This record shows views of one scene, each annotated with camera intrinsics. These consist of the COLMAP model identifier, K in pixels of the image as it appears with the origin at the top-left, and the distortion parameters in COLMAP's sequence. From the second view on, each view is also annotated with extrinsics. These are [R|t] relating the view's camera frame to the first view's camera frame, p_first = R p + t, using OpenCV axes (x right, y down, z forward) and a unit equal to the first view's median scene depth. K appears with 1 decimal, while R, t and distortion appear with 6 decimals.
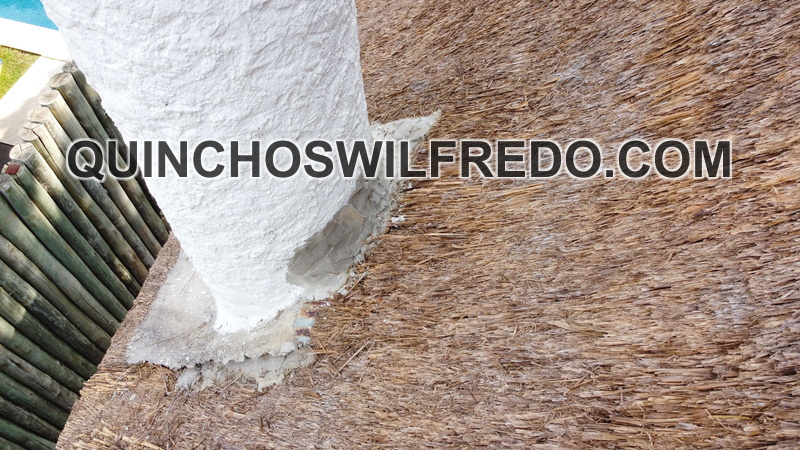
lens RADIAL K [[597.6, 0, 401.2], [0, 597.6, 225.4], [0, 0, 1]] dist [0.059650, -0.157033]
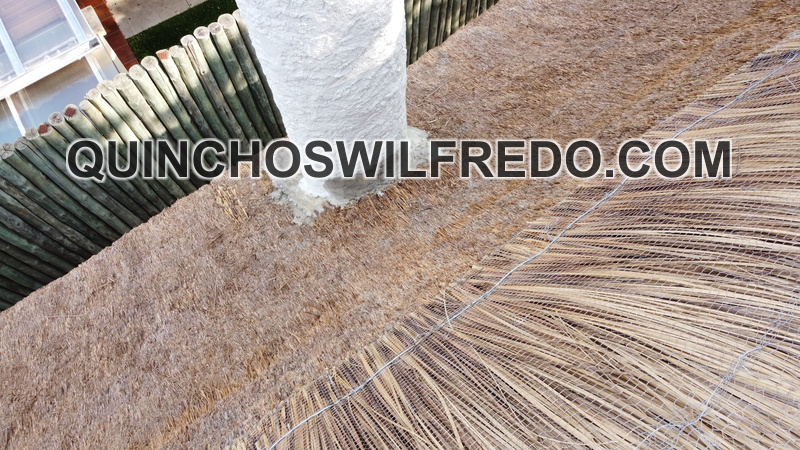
lens RADIAL K [[597.6, 0, 403.0], [0, 597.6, 226.8], [0, 0, 1]] dist [0.059650, -0.157033]
pose [[0.780082, 0.587550, -0.215074, 0.361198], [-0.527053, 0.802319, 0.280176, -0.343715], [0.337176, -0.105205, 0.935545, -0.550500]]
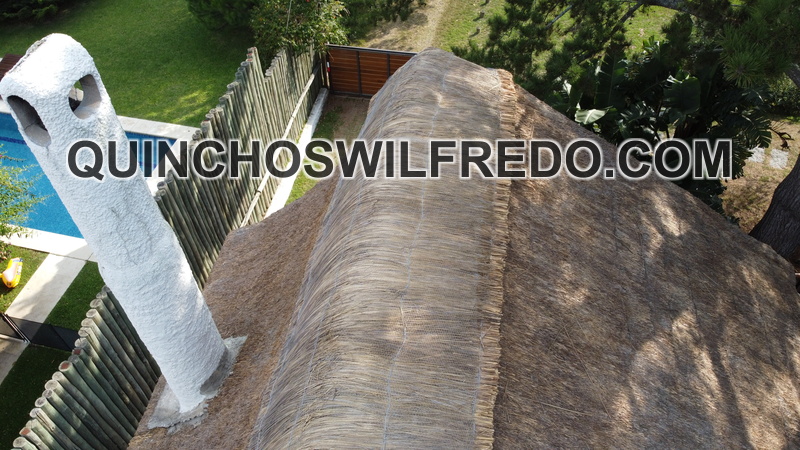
lens RADIAL K [[604.0, 0, 421.4], [0, 604.0, 229.5], [0, 0, 1]] dist [-0.029787, -0.027268]
pose [[0.991753, -0.078648, 0.101194, 0.568481], [0.093003, 0.984902, -0.146007, -0.155305], [-0.088183, 0.154215, 0.984094, -1.896199]]
